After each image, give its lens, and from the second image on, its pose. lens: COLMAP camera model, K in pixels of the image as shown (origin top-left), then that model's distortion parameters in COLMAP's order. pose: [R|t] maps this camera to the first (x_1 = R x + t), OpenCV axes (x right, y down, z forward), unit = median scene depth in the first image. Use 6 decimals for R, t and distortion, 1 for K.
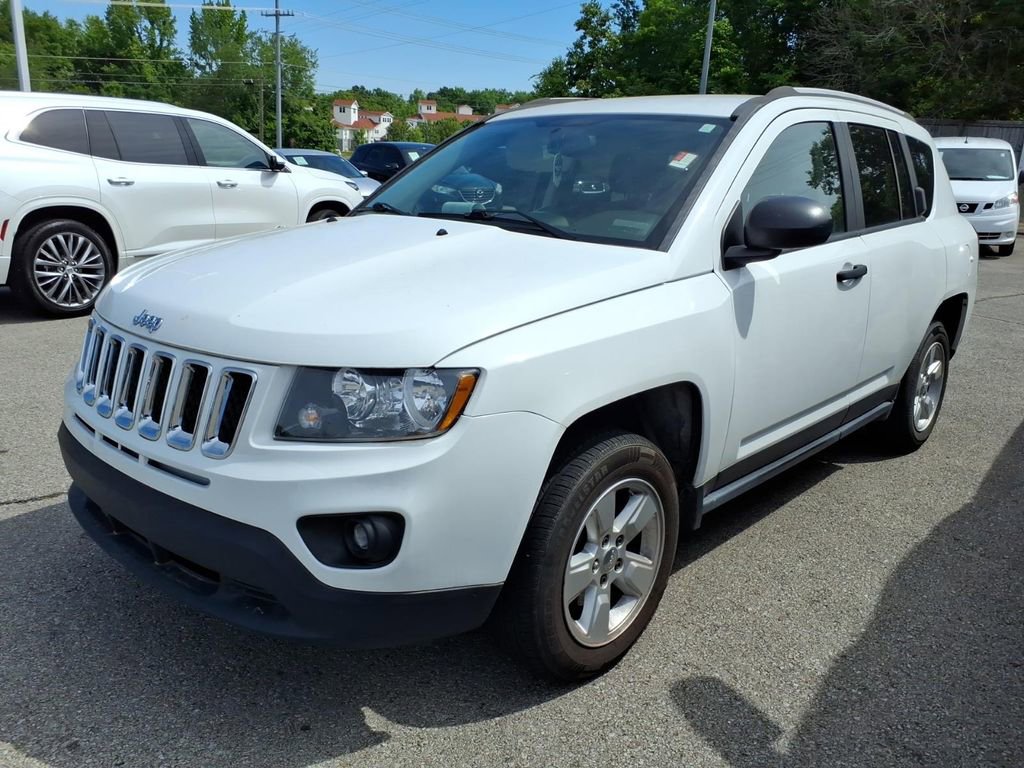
lens RADIAL K [[829.1, 0, 512.5], [0, 829.1, 386.1], [0, 0, 1]] dist [0.020987, -0.016621]
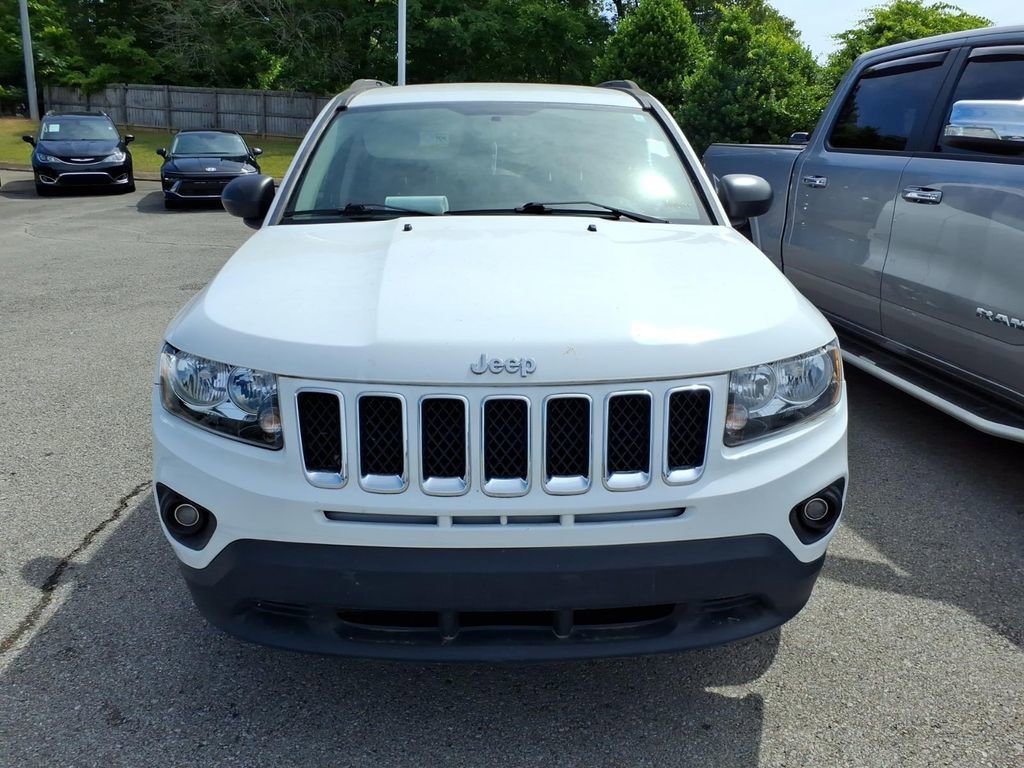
lens RADIAL K [[829.1, 0, 510.6], [0, 829.1, 373.8], [0, 0, 1]] dist [0.020987, -0.016621]
pose [[0.721210, -0.206921, 0.661090, -0.964626], [0.192462, 0.976625, 0.095718, -0.144755], [-0.665443, 0.058202, 0.744176, 0.368866]]
